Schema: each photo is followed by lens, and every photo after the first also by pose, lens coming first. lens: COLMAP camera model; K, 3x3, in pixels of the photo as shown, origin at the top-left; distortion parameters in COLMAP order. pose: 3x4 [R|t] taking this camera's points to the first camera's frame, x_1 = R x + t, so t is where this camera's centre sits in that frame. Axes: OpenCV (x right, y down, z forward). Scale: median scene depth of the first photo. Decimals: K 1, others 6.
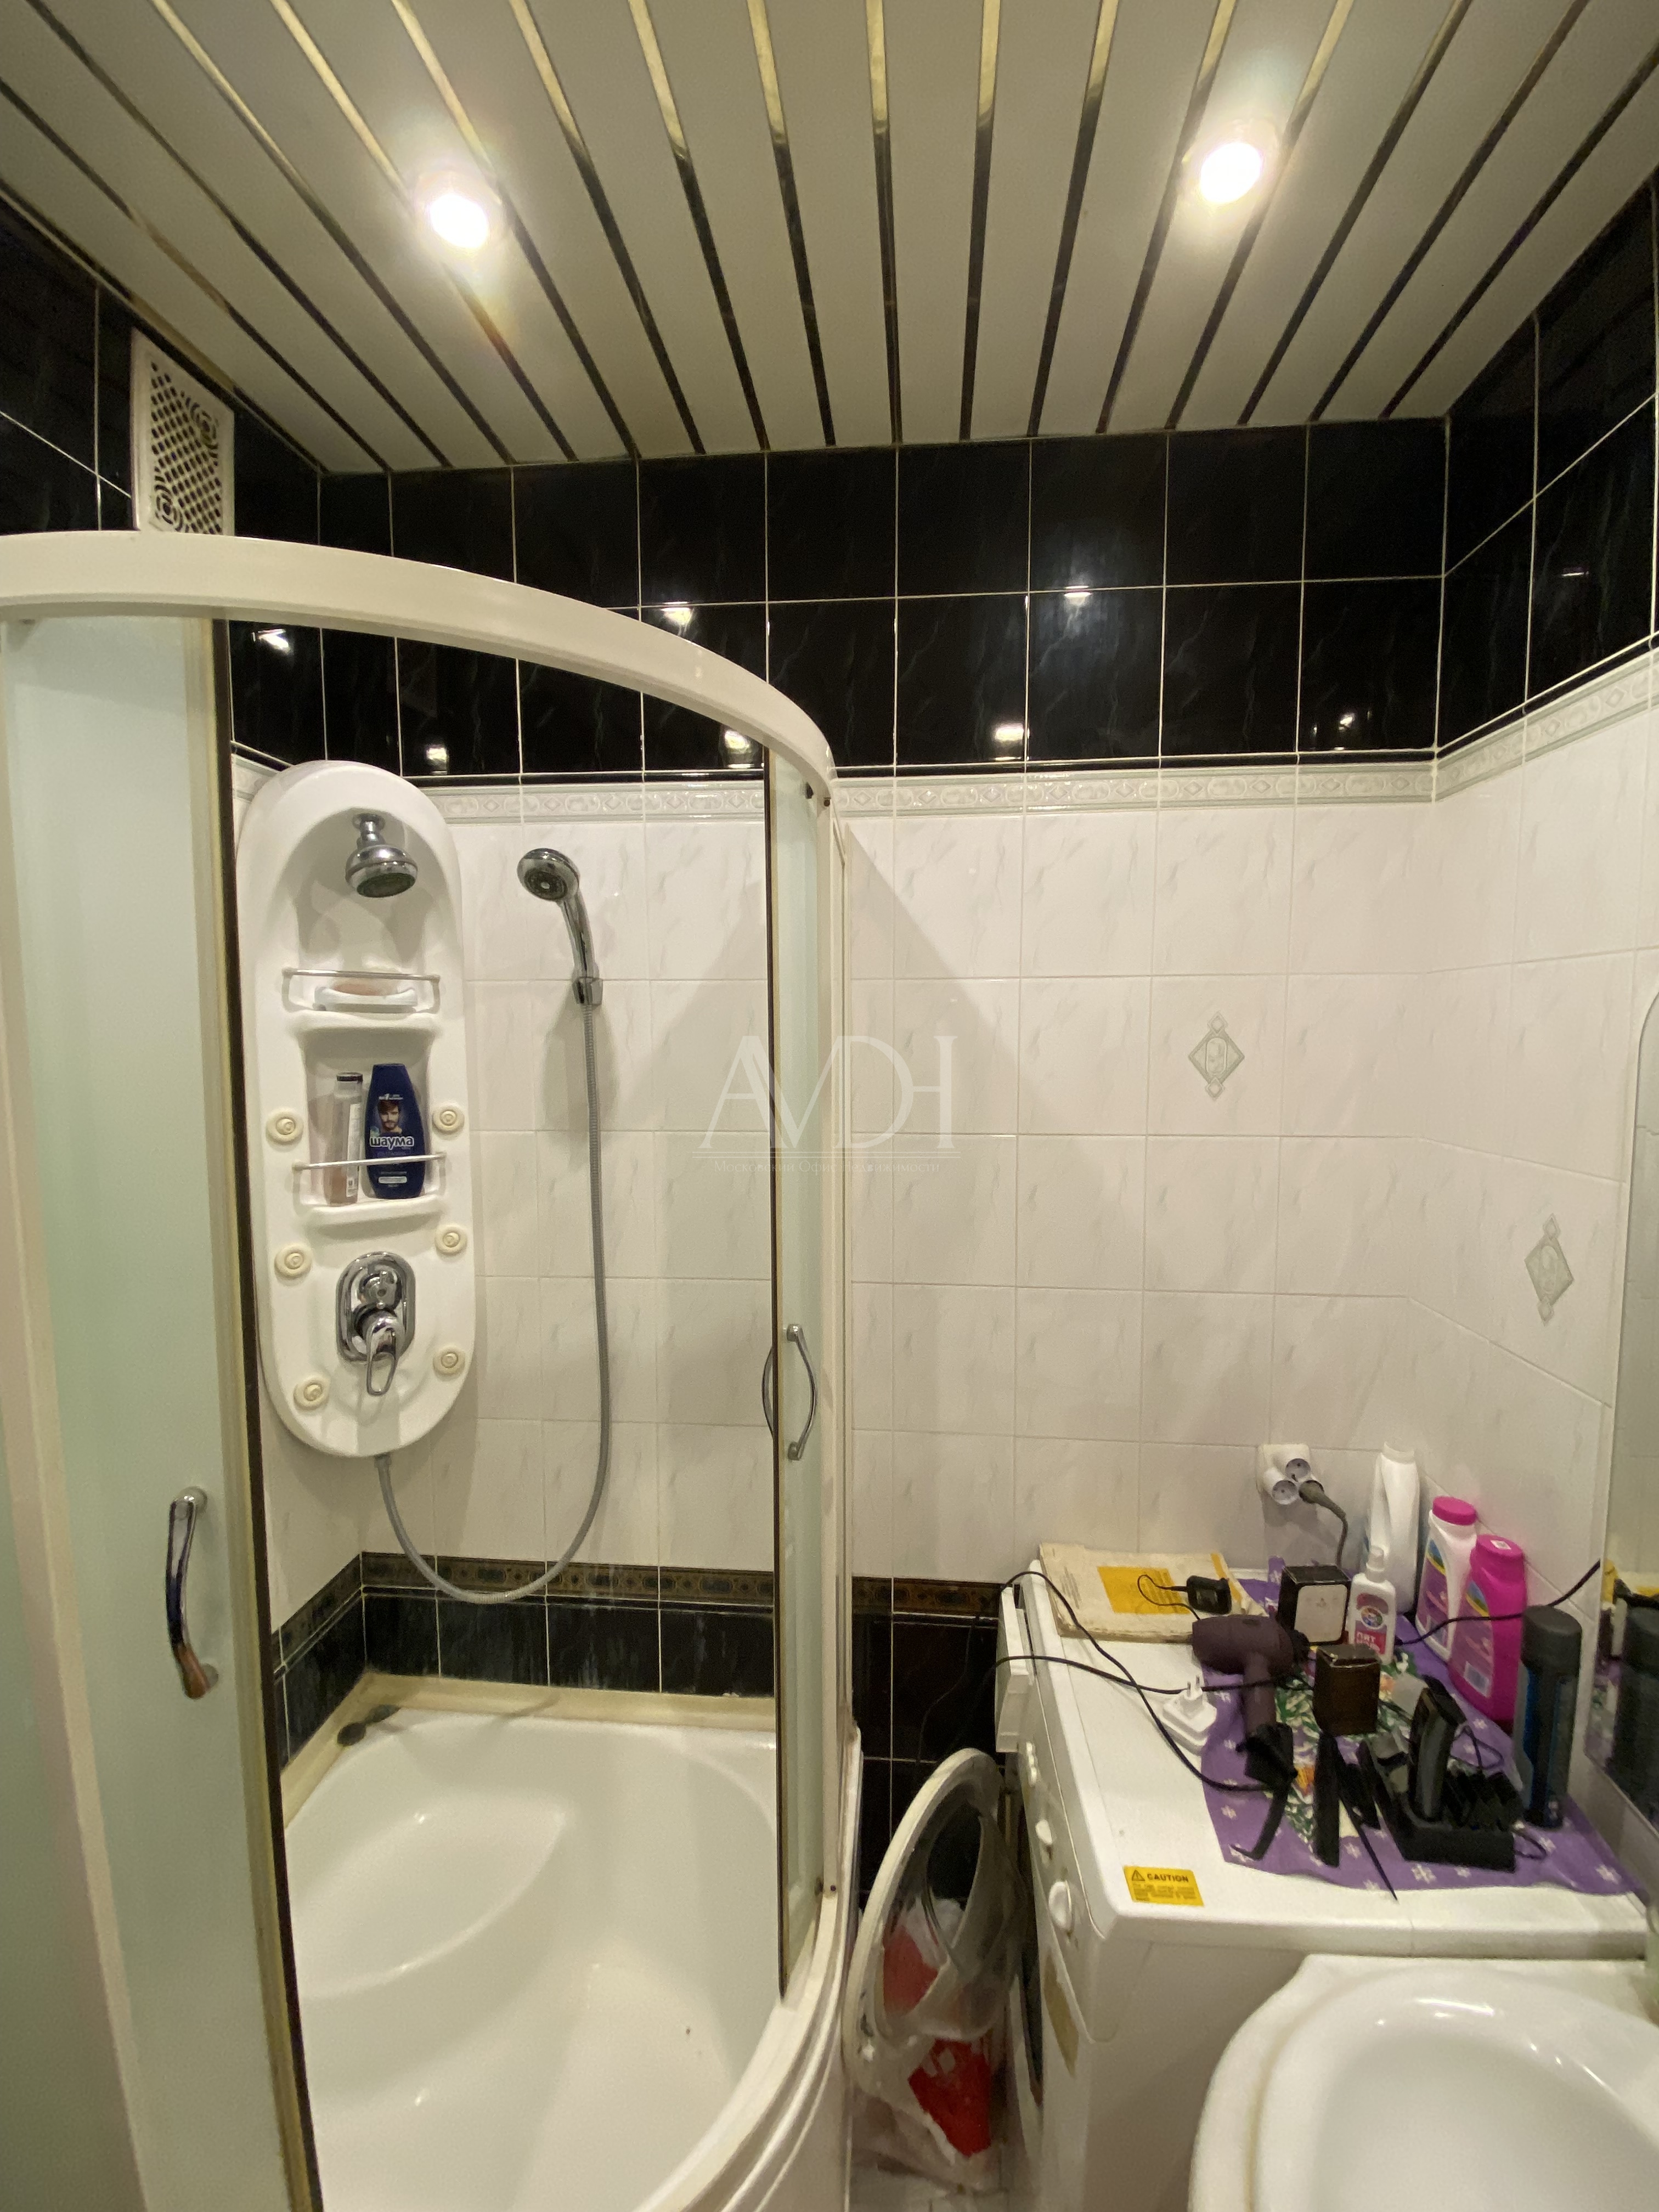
lens RADIAL K [[898.5, 0, 841.5], [0, 898.5, 1103.5], [0, 0, 1]] dist [0.015061, -0.017590]
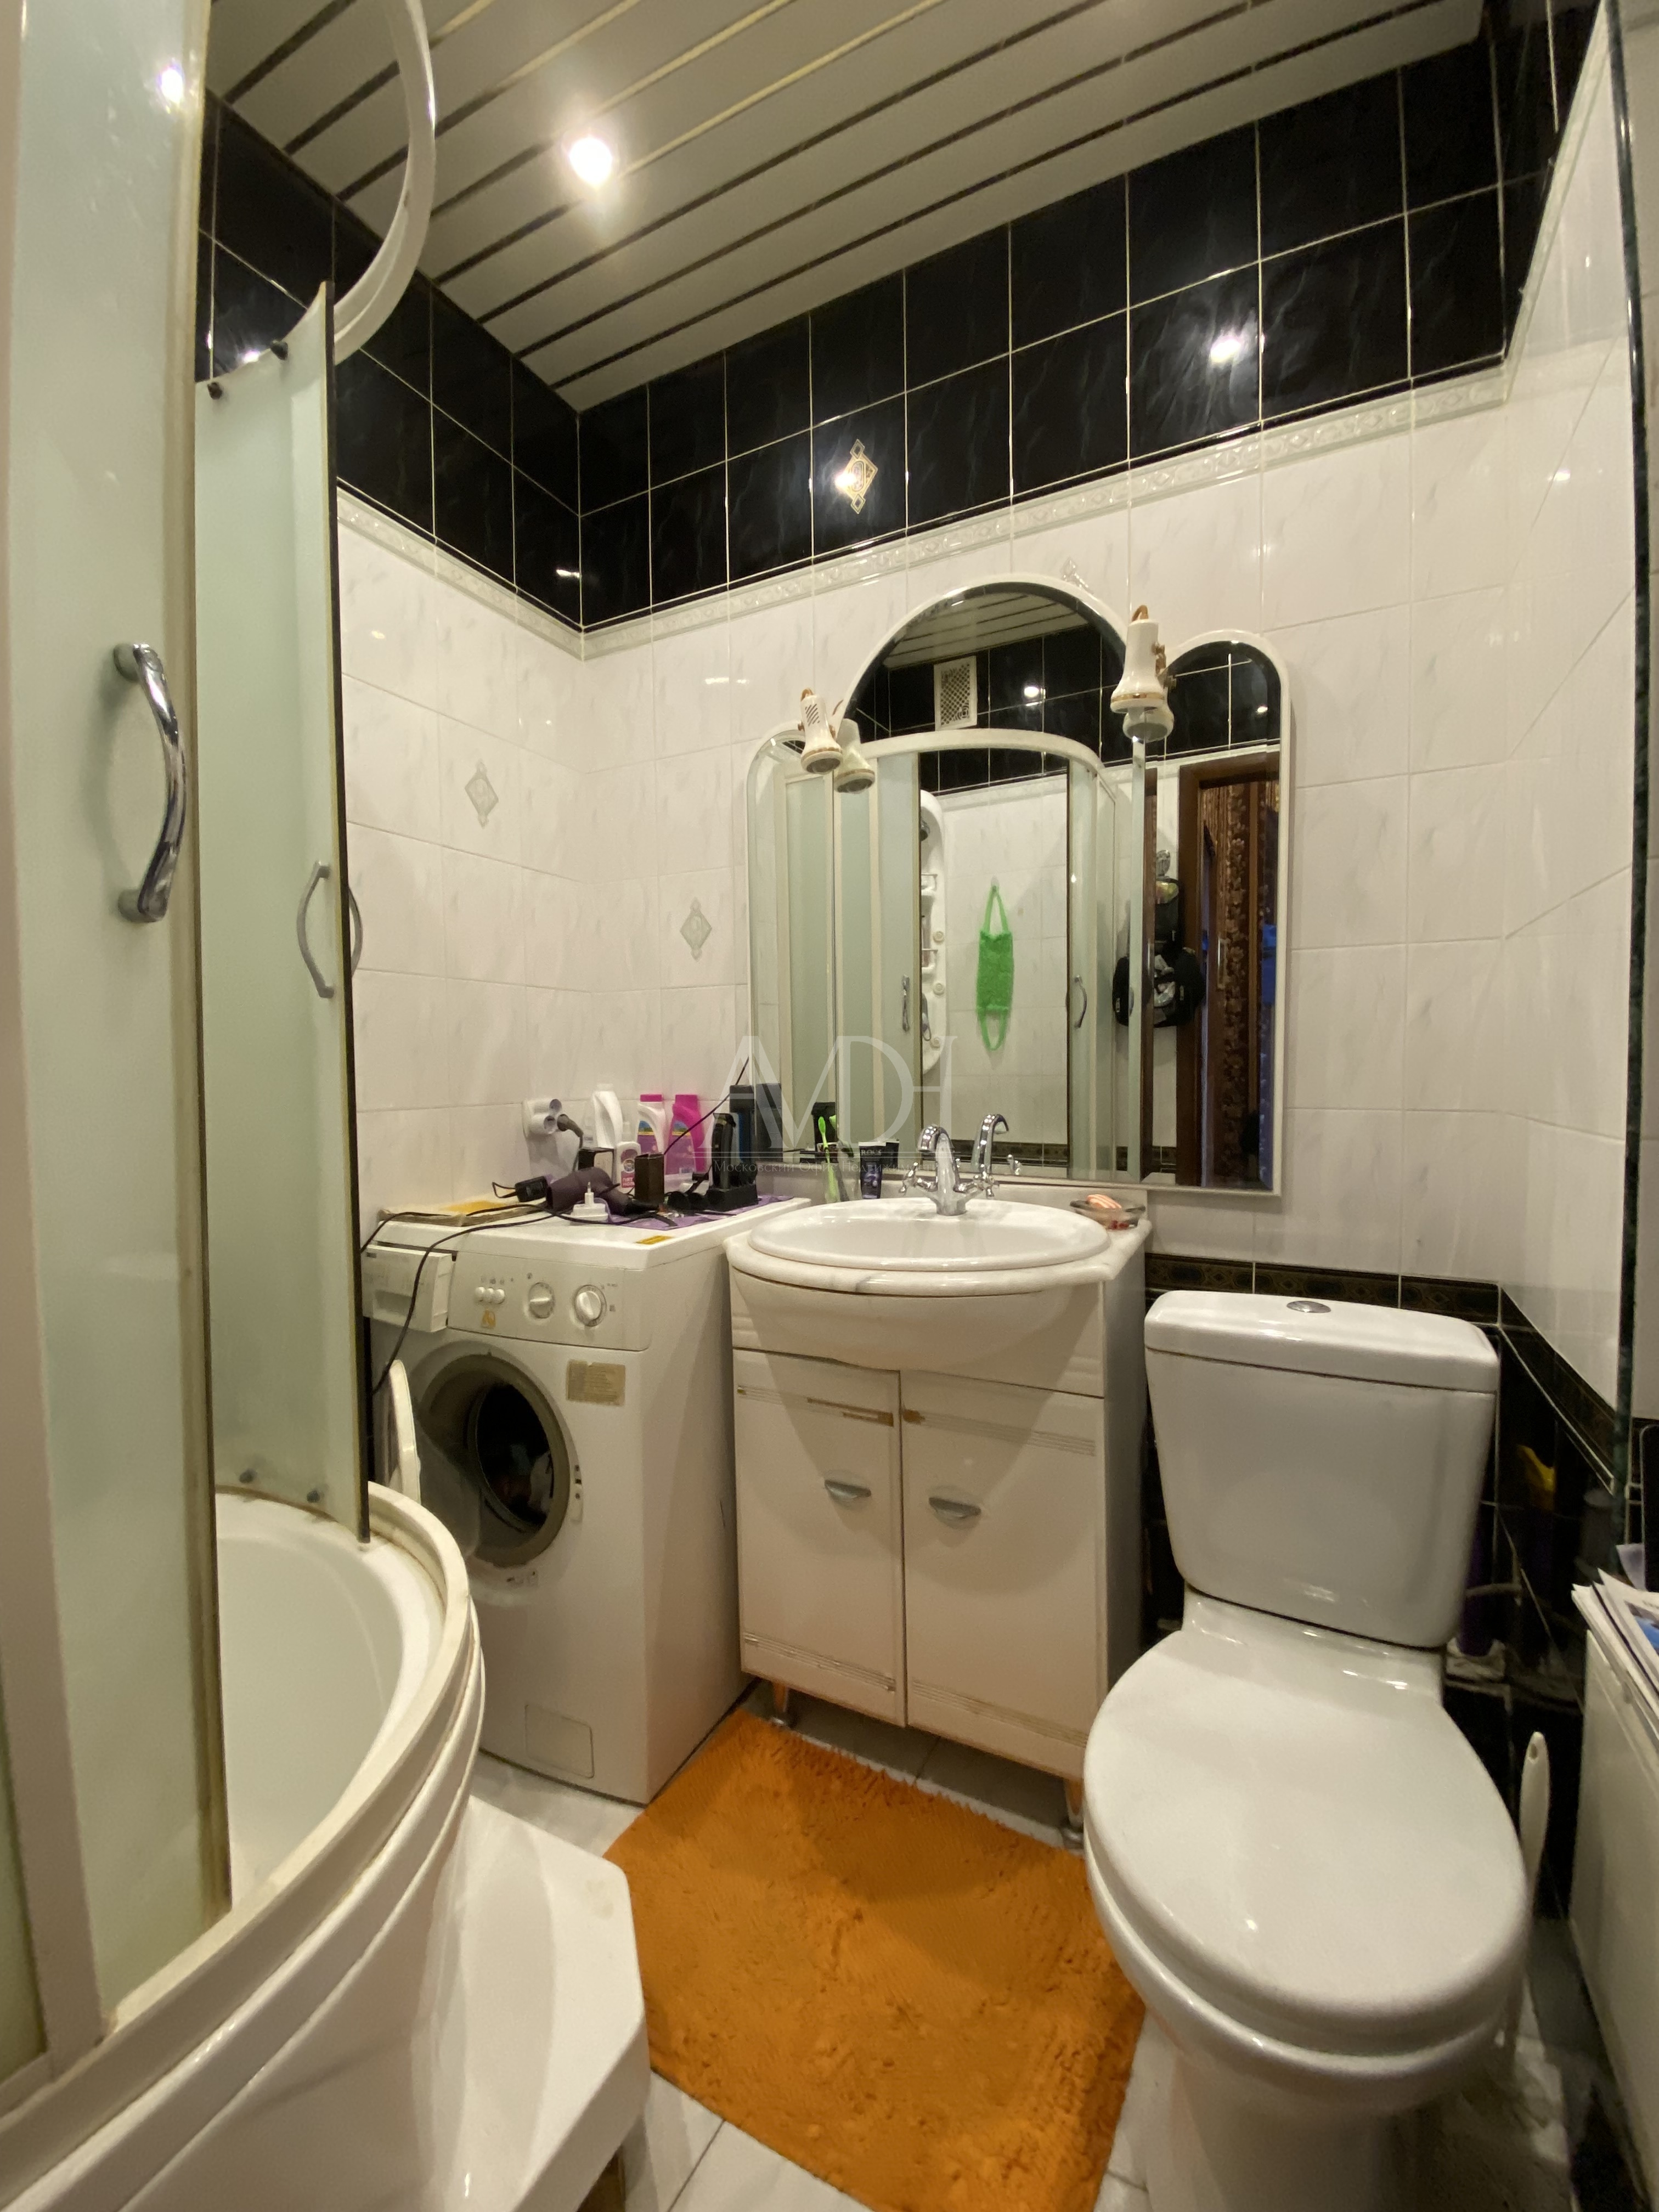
lens RADIAL K [[898.5, 0, 825.5], [0, 898.5, 1095.9], [0, 0, 1]] dist [0.015061, -0.017590]
pose [[0.378564, -0.030962, 0.925057, -0.654351], [0.089477, 0.995983, -0.003281, 0.463774], [-0.921240, 0.084013, 0.379814, 0.105510]]
